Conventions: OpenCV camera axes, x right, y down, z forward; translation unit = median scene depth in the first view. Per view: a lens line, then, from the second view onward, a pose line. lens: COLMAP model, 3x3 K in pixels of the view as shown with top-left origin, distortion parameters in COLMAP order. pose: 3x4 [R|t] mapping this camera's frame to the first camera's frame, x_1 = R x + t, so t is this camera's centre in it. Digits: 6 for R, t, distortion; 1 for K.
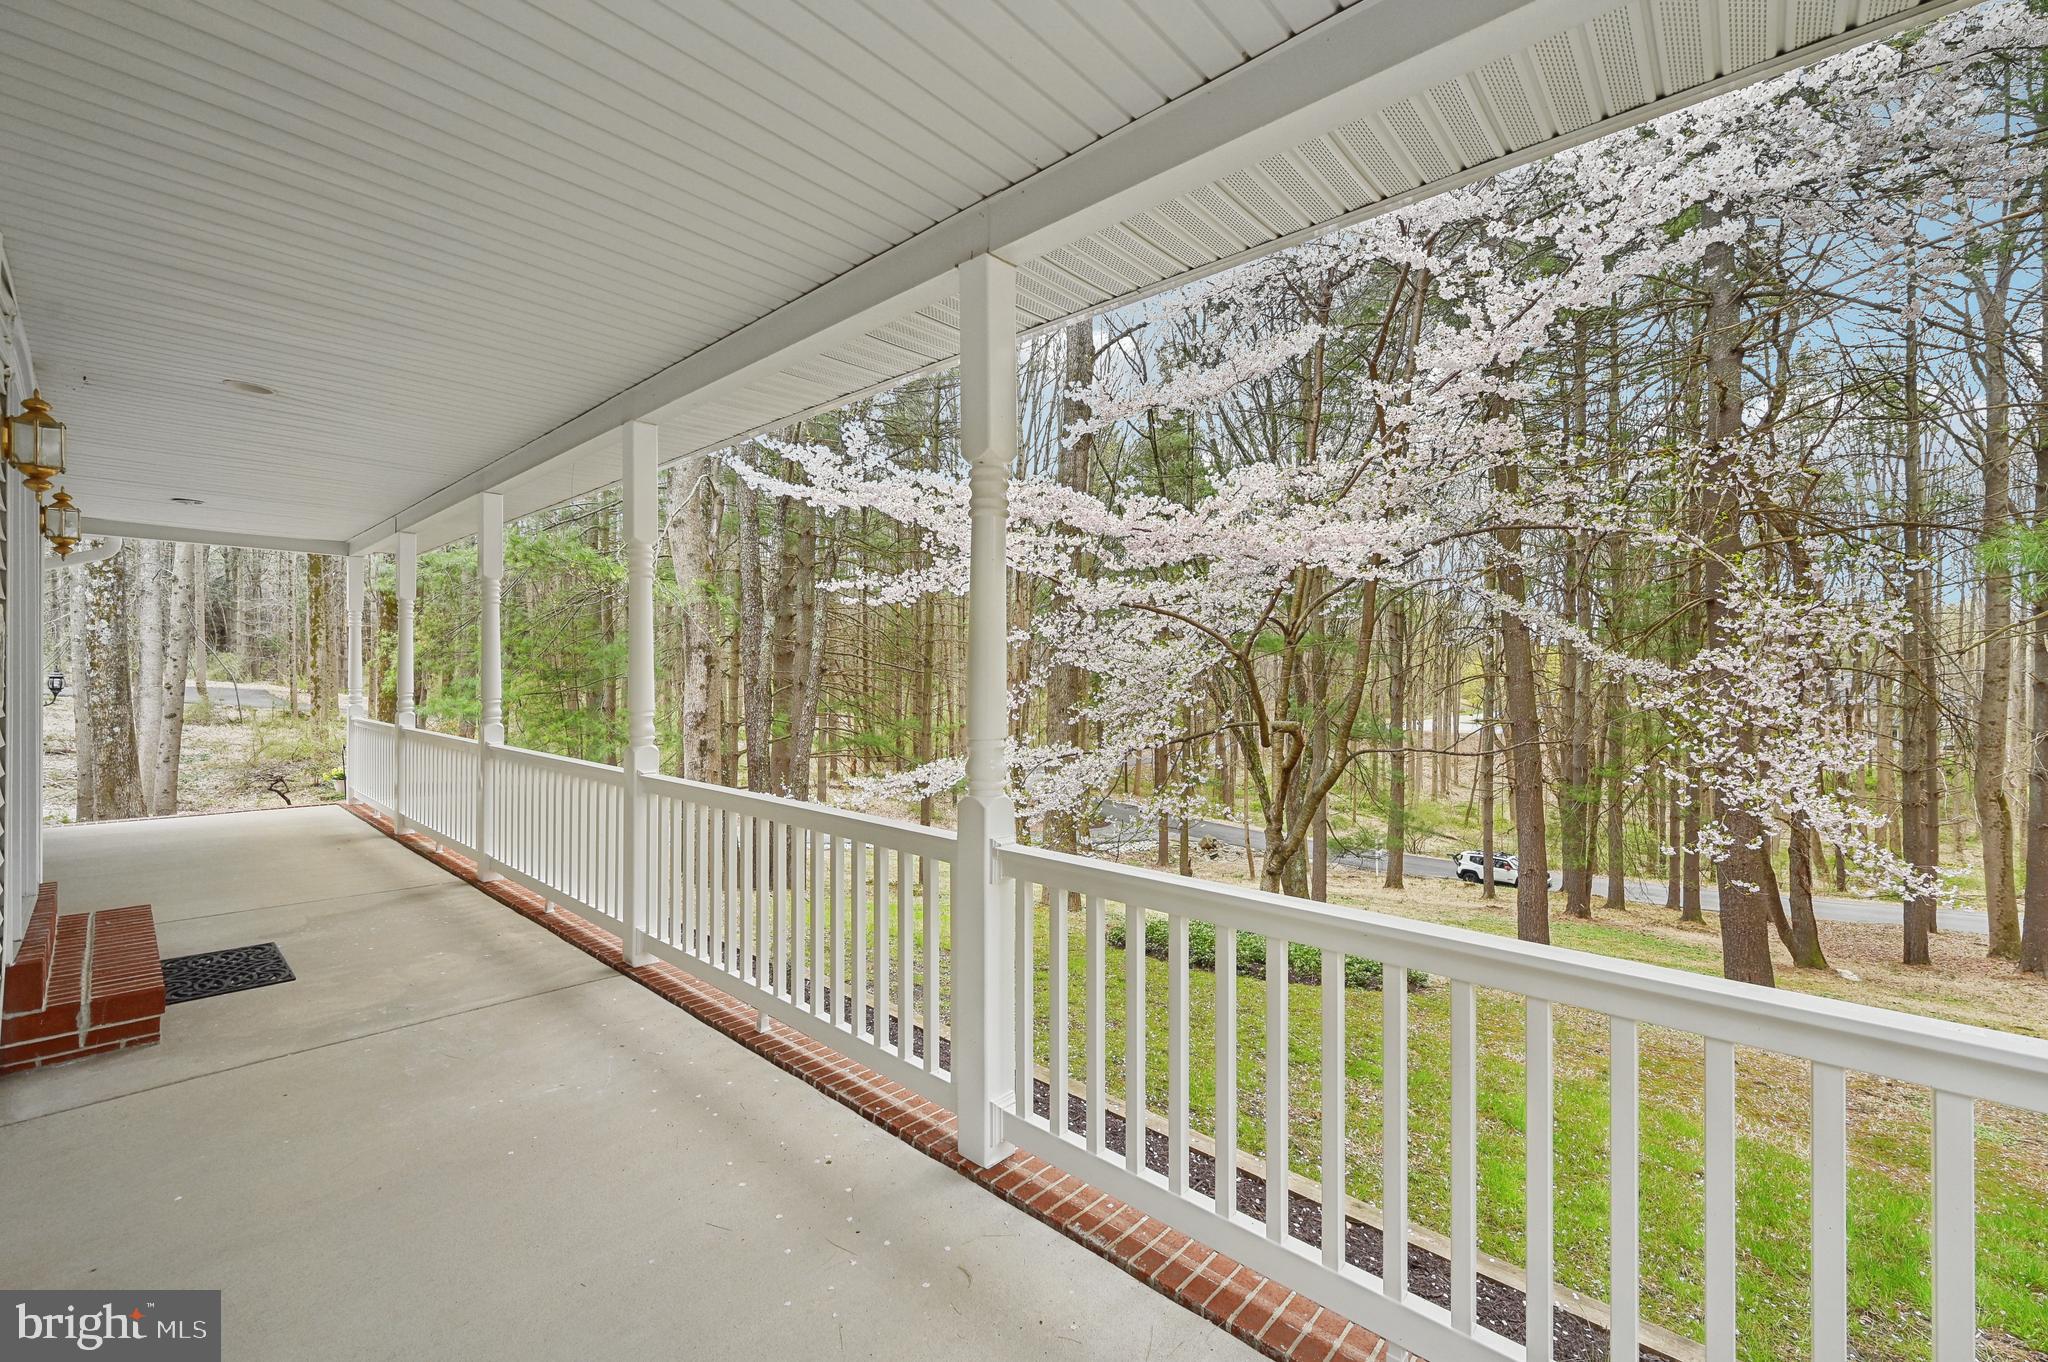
lens RADIAL K [[820.0, 0, 1023.7], [0, 820.0, 676.4], [0, 0, 1]] dist [0.000354, -0.000447]
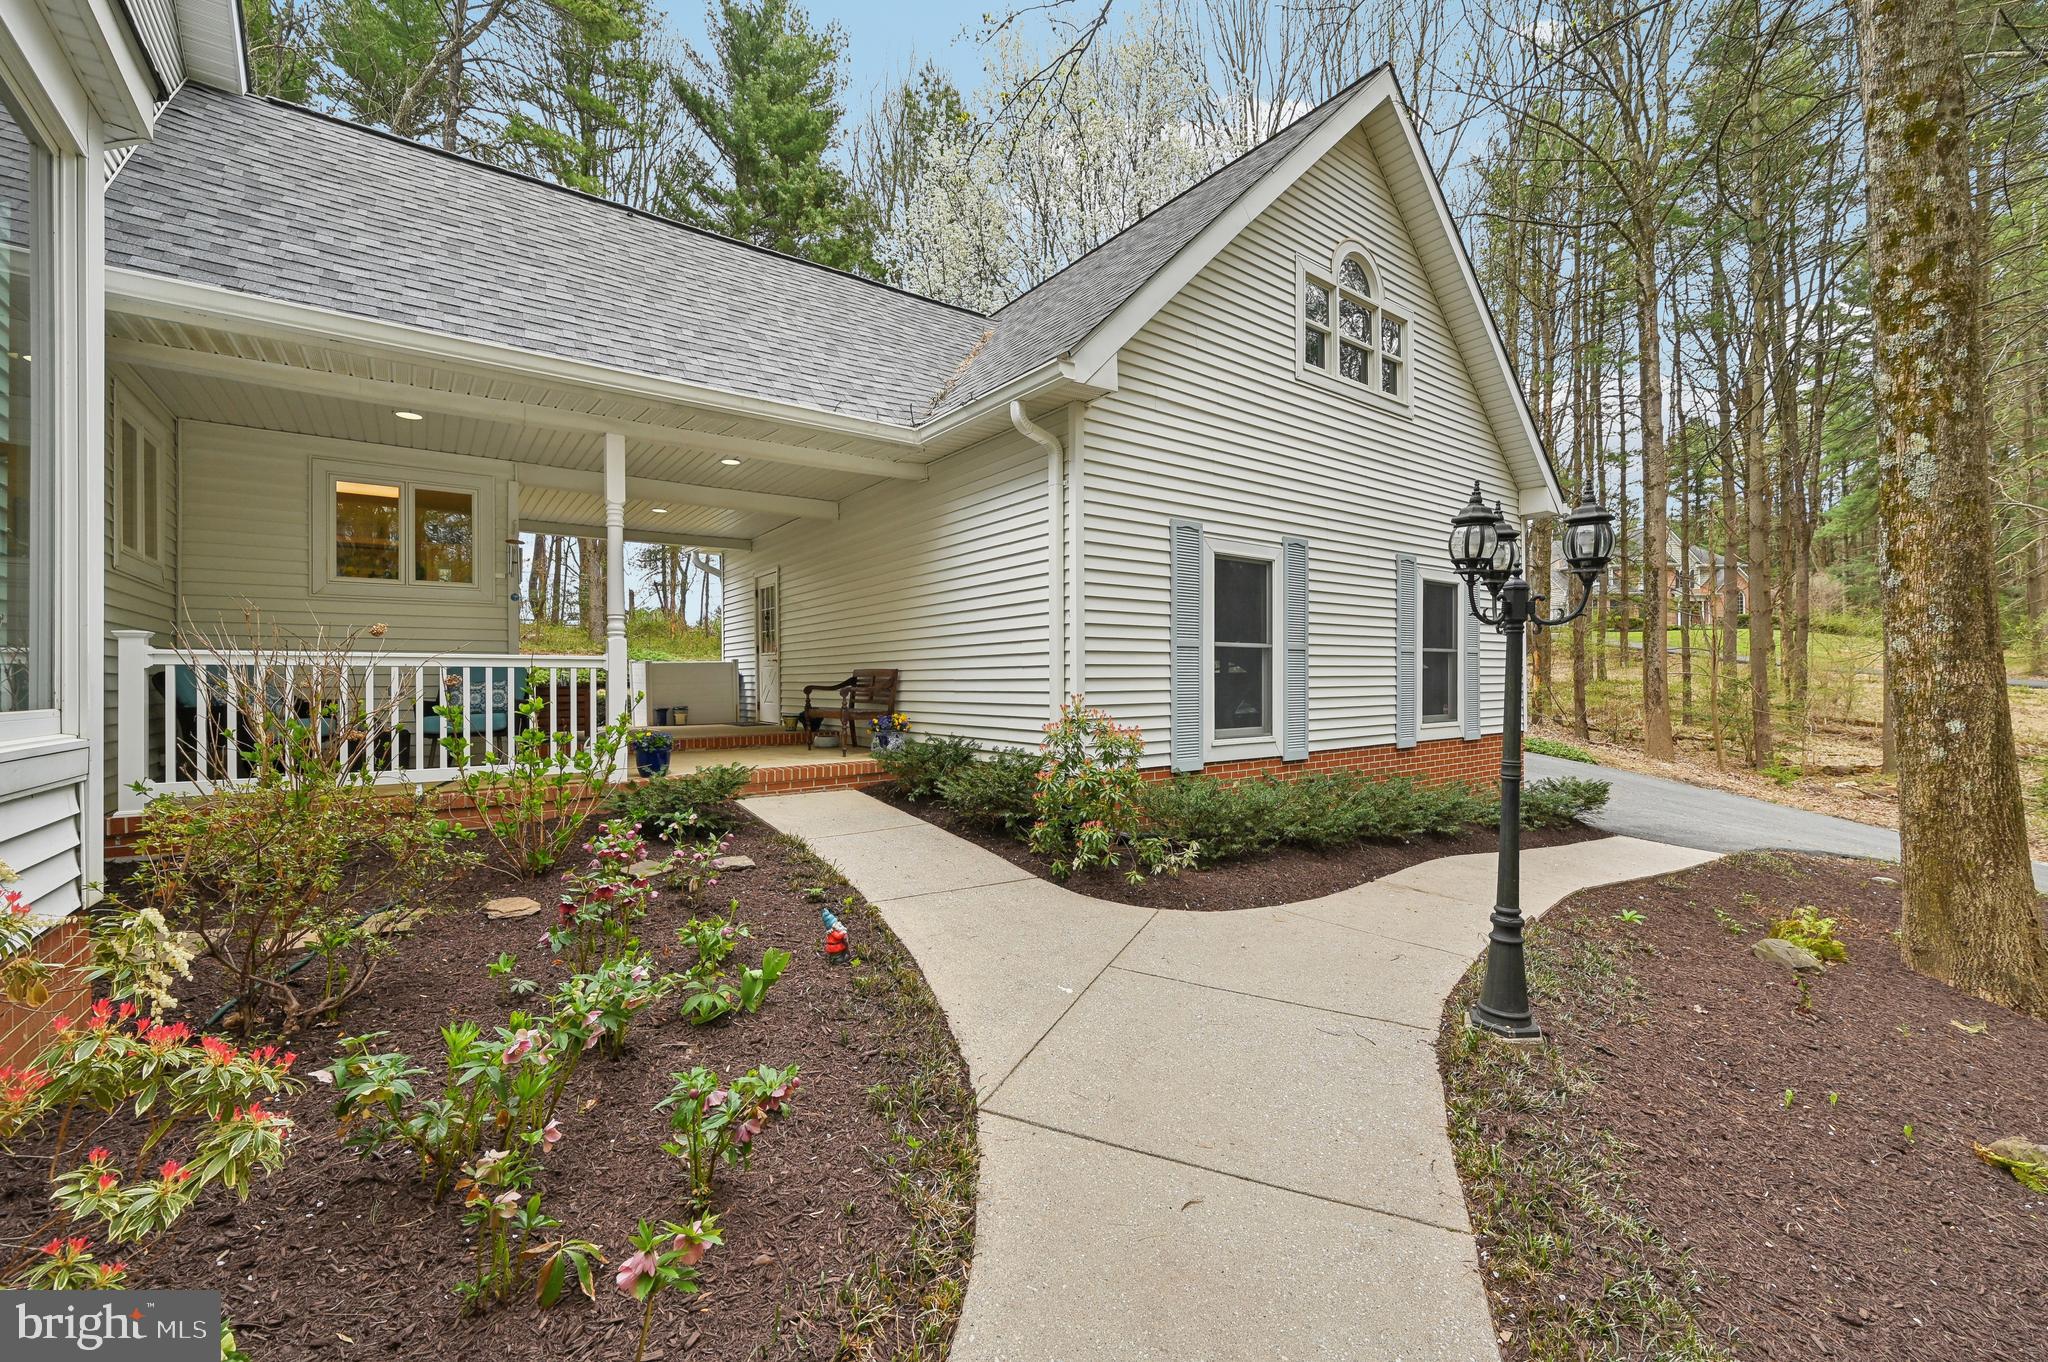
lens RADIAL K [[820.0, 0, 1031.6], [0, 820.0, 683.7], [0, 0, 1]] dist [0.000354, -0.000447]
pose [[-0.191440, 0.006588, -0.981482, -0.668771], [0.015441, 0.999874, 0.003700, 0.037938], [0.981383, -0.014447, -0.191518, 0.665962]]
